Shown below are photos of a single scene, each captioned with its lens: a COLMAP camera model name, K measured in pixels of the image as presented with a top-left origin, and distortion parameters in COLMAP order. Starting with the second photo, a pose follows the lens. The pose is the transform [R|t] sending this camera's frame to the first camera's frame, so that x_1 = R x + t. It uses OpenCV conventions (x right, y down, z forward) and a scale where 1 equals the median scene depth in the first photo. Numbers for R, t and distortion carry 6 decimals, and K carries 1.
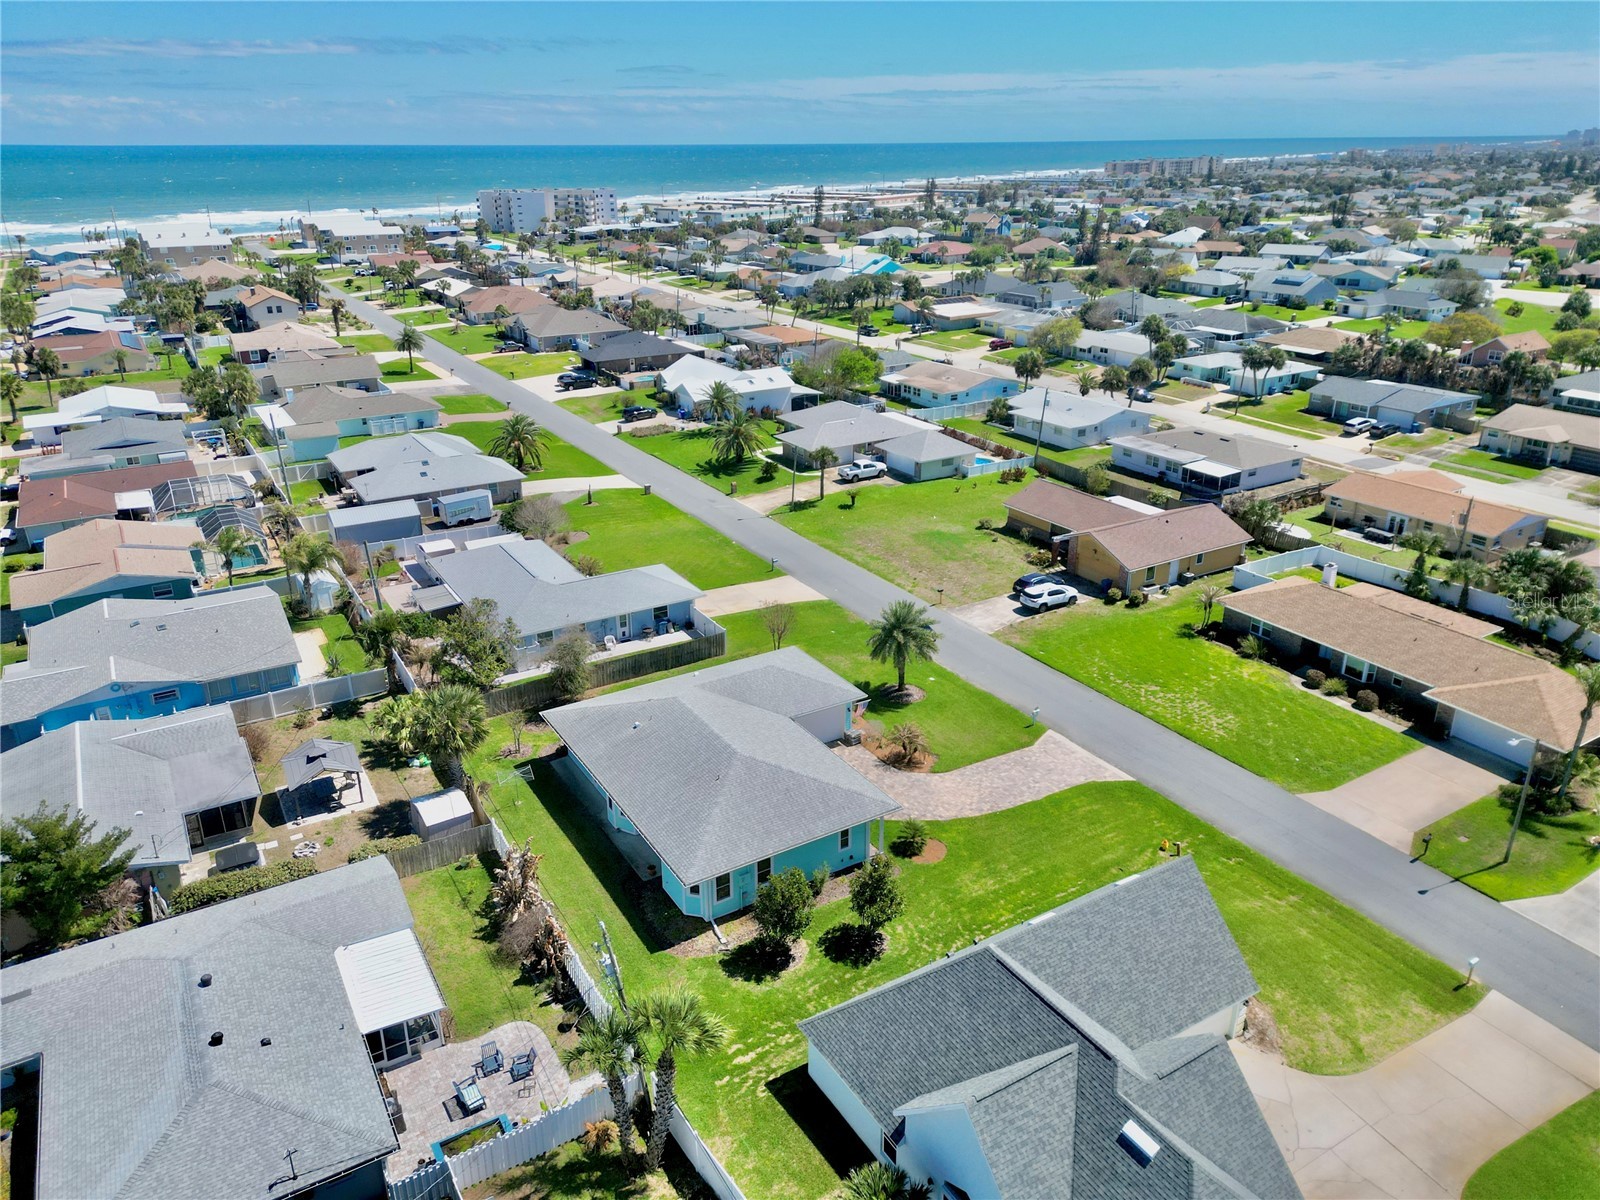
lens RADIAL K [[1112.6, 0, 792.7], [0, 1112.6, 598.6], [0, 0, 1]] dist [0.076301, -0.077925]
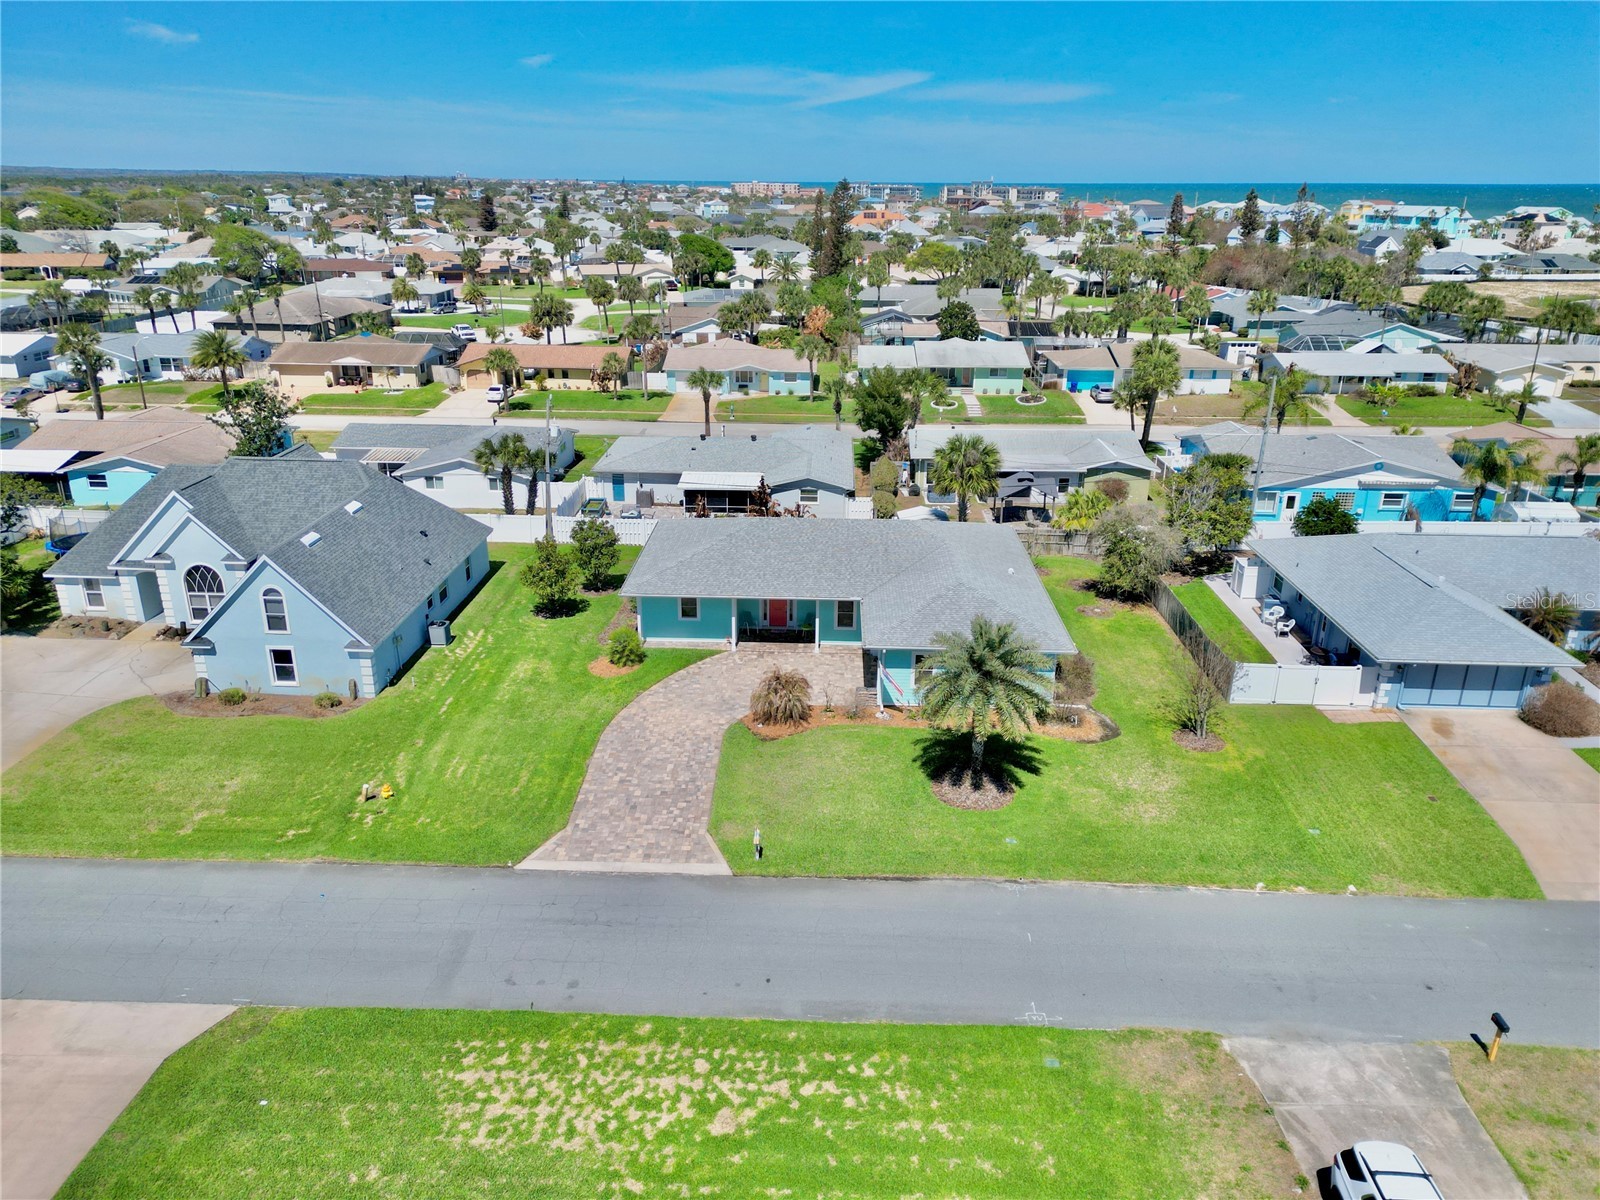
lens RADIAL K [[1108.0, 0, 794.0], [0, 1108.0, 599.9], [0, 0, 1]] dist [0.070445, -0.064353]
pose [[-0.552638, 0.294396, -0.779694, 0.439891], [-0.318552, 0.789884, 0.524029, -0.197527], [0.770140, 0.537972, -0.342739, 0.865560]]
